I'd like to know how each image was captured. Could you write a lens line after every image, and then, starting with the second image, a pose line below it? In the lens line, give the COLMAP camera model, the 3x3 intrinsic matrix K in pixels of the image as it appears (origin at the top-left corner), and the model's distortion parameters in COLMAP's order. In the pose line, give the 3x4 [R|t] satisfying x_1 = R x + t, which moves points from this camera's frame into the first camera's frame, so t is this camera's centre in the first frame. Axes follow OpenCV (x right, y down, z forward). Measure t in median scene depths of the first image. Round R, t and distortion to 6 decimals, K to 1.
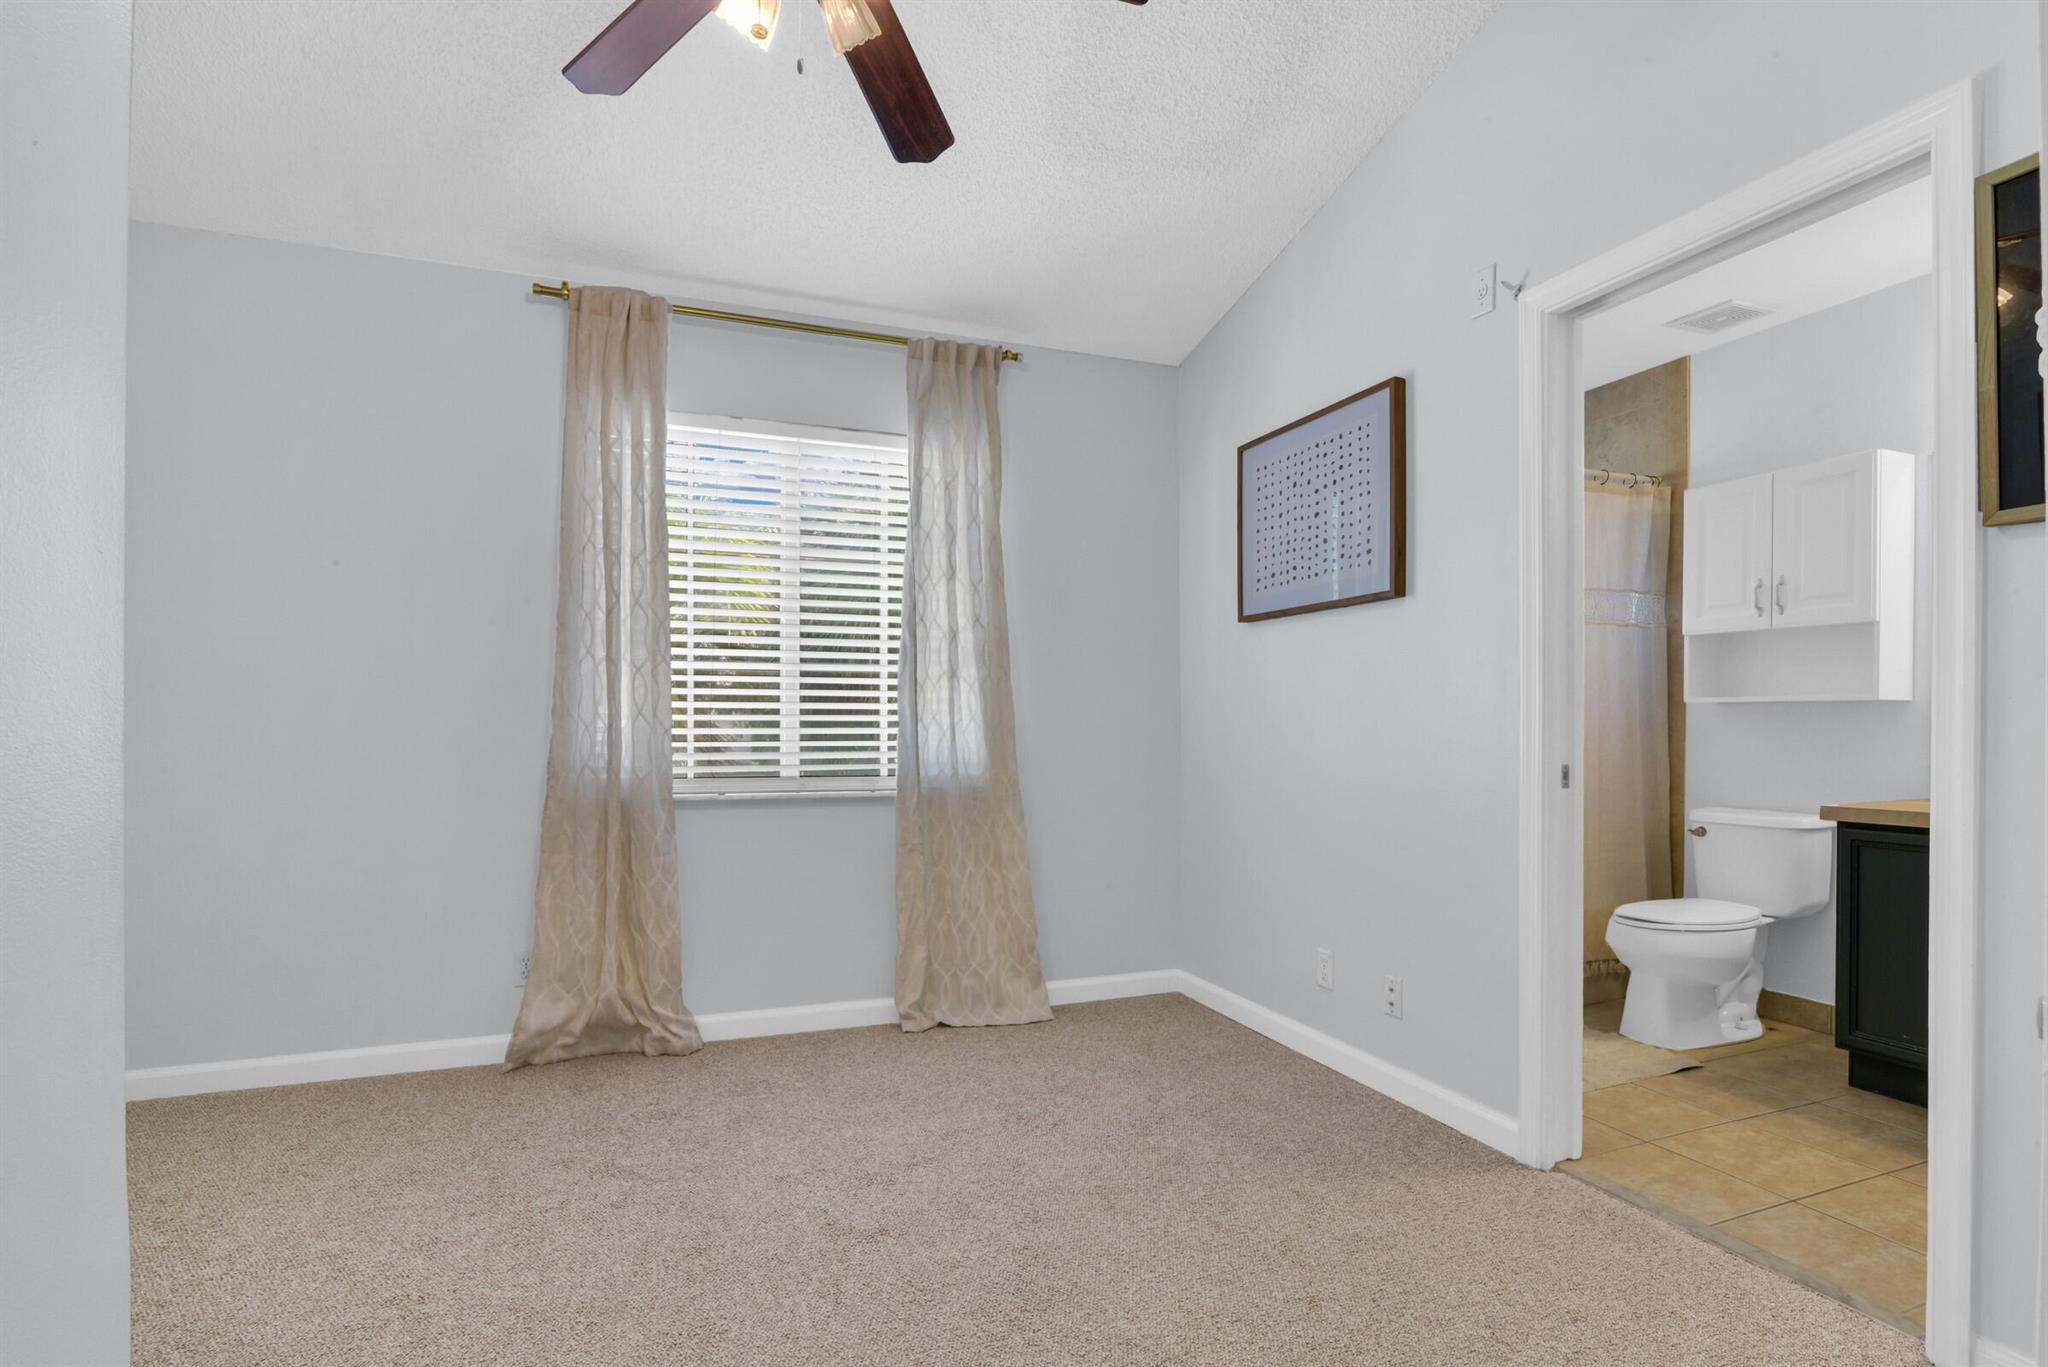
lens RADIAL K [[1001.5, 0, 994.5], [0, 1001.5, 734.8], [0, 0, 1]] dist [-0.018459, 0.000952]
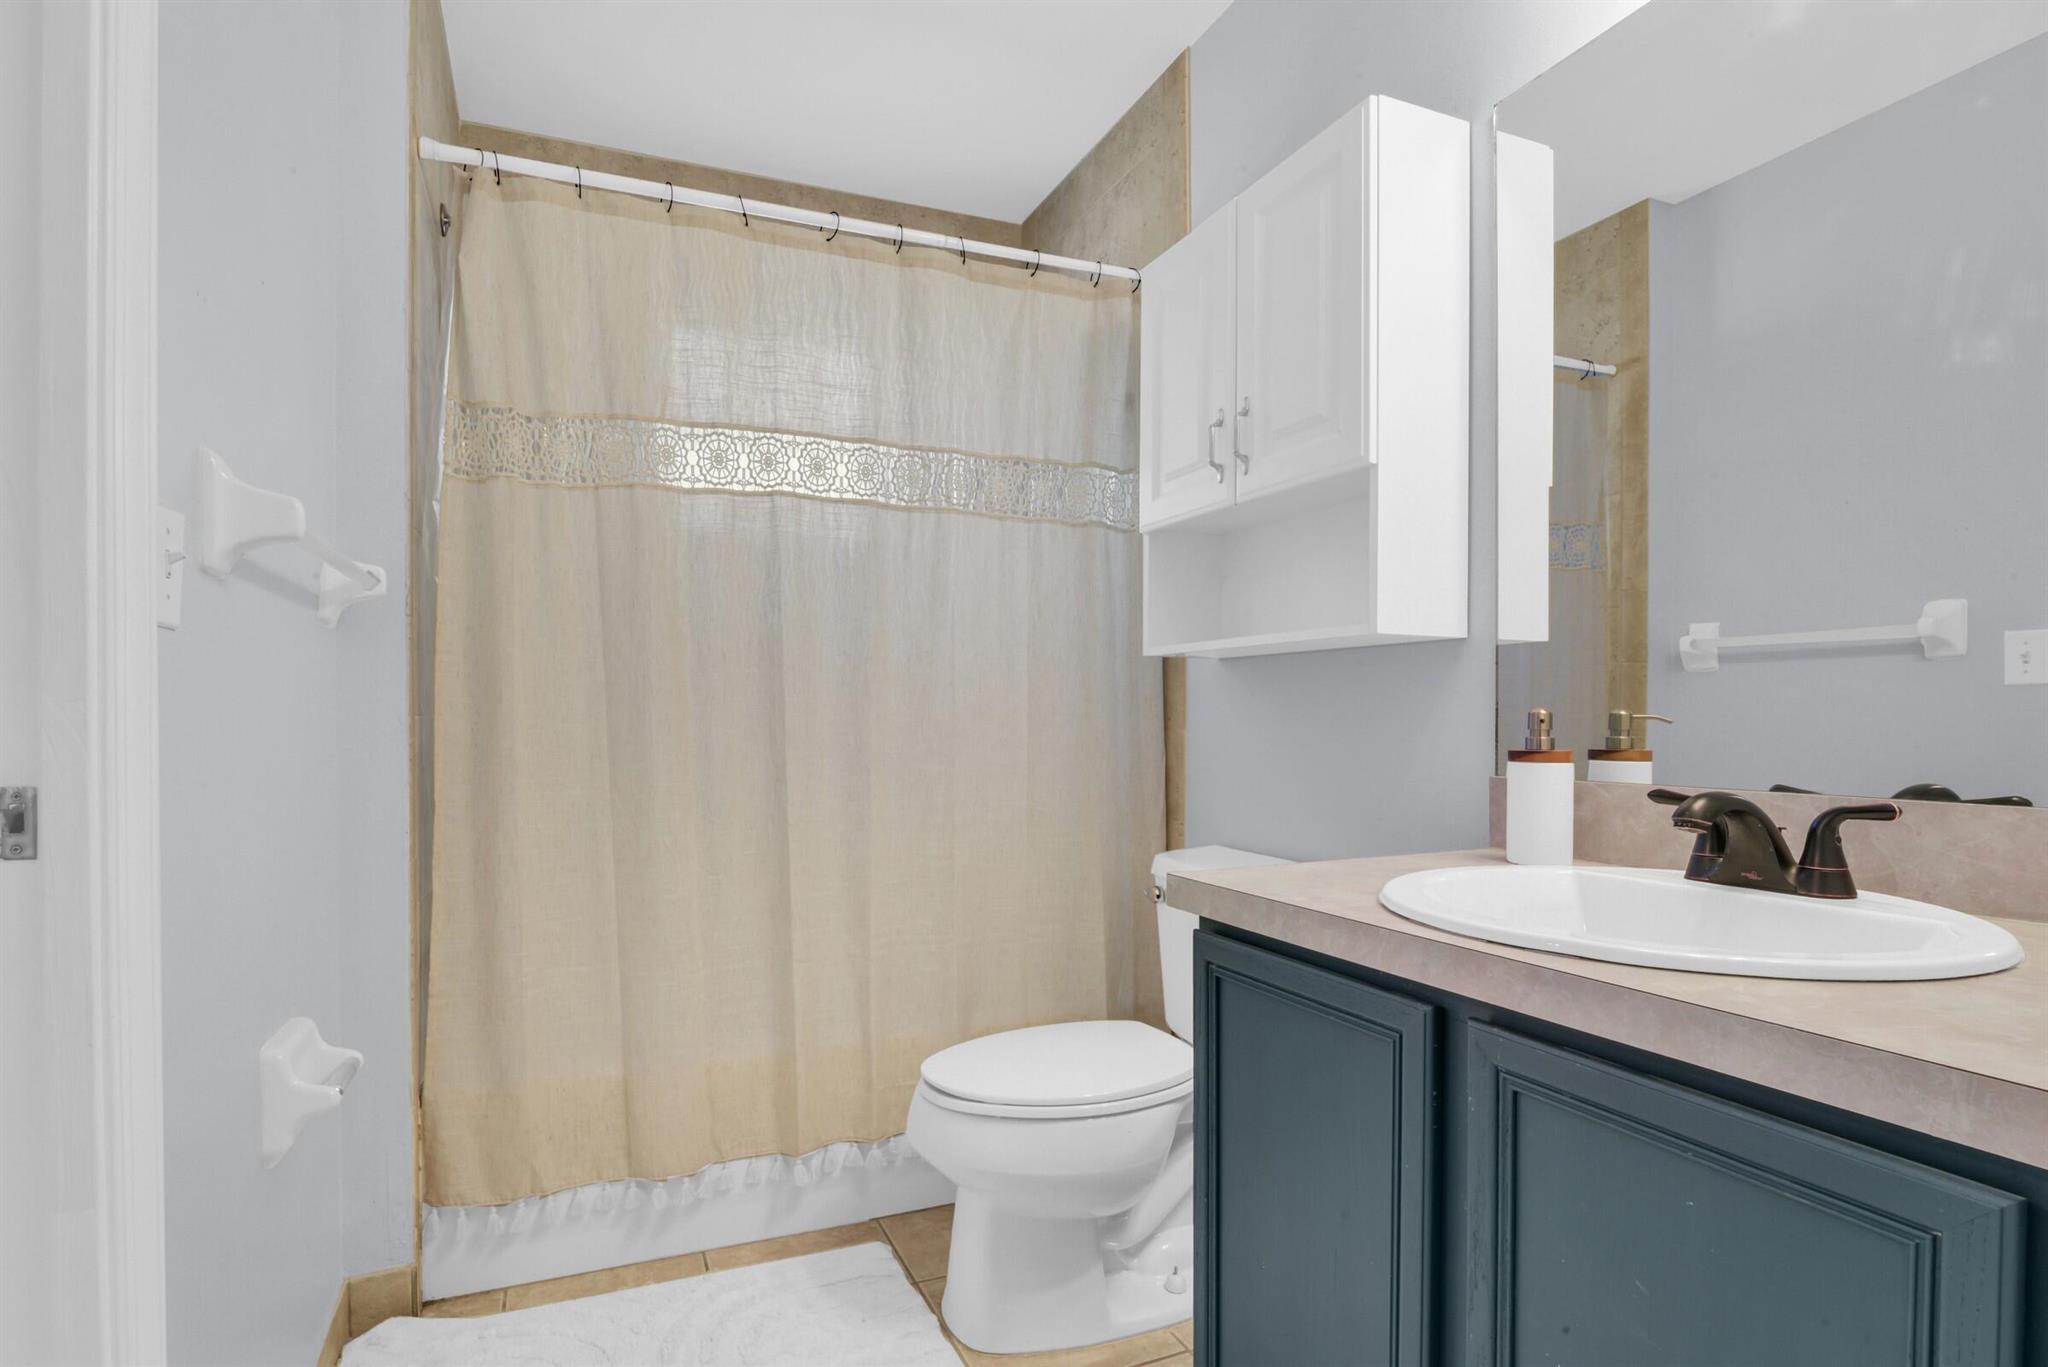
lens RADIAL K [[1001.5, 0, 941.5], [0, 1001.5, 726.1], [0, 0, 1]] dist [-0.018459, 0.000952]
pose [[0.999987, -0.002071, 0.004739, 0.506239], [0.002070, 0.999998, 0.000081, 0.004788], [-0.004739, -0.000071, 0.999989, 0.390710]]
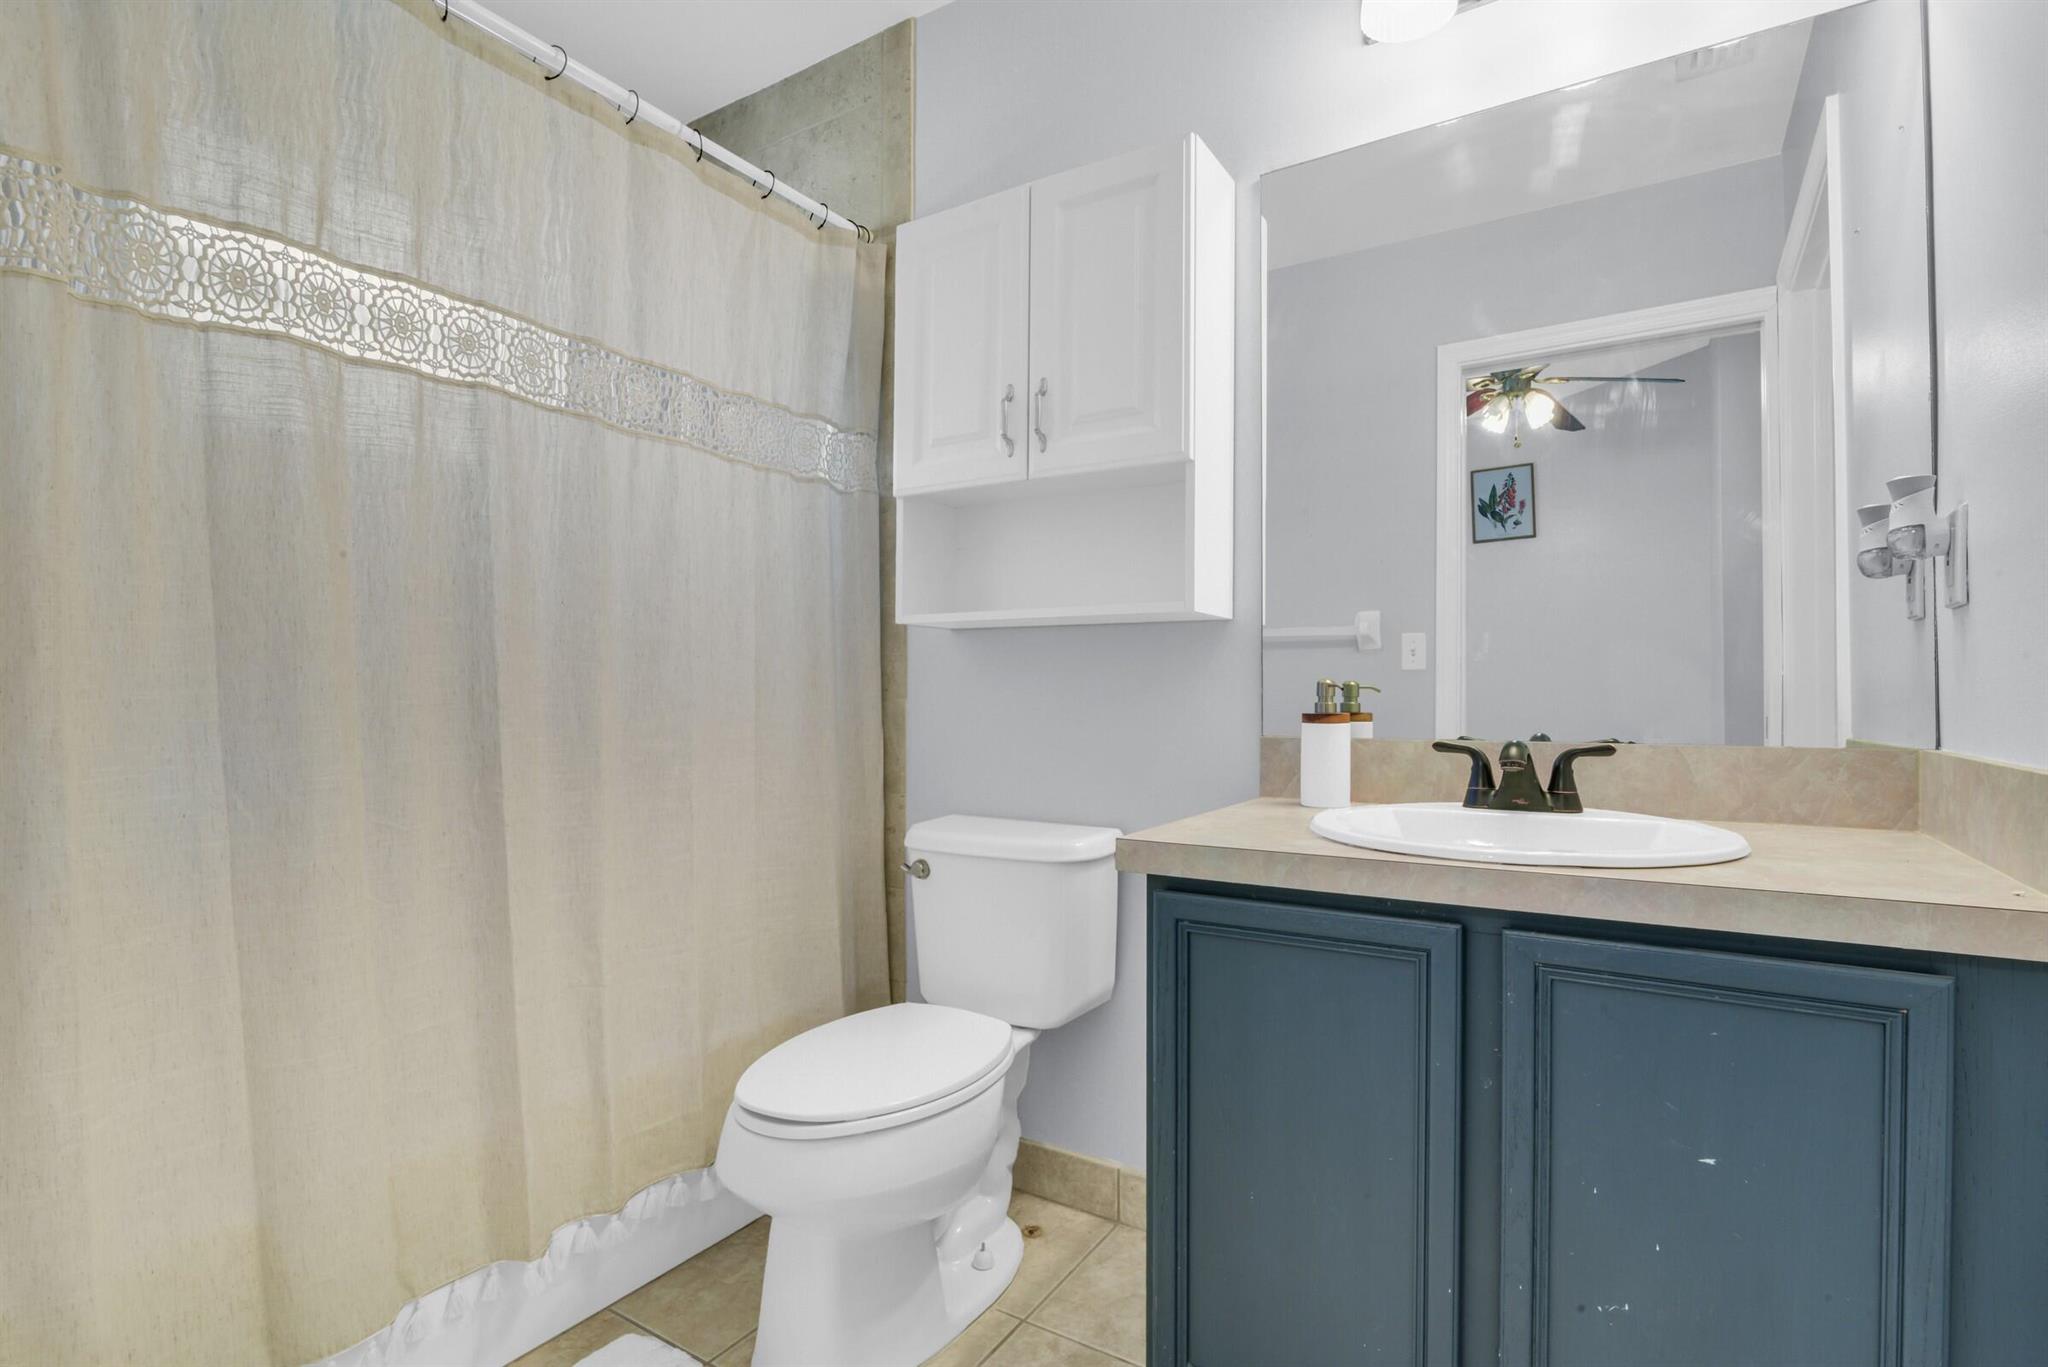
lens RADIAL K [[1001.5, 0, 1016.6], [0, 1001.5, 689.1], [0, 0, 1]] dist [-0.018459, 0.000952]
pose [[0.798842, 0.004375, 0.601524, 0.370395], [0.003750, 0.999918, -0.012253, 0.007763], [-0.601529, 0.012044, 0.798760, 0.466759]]
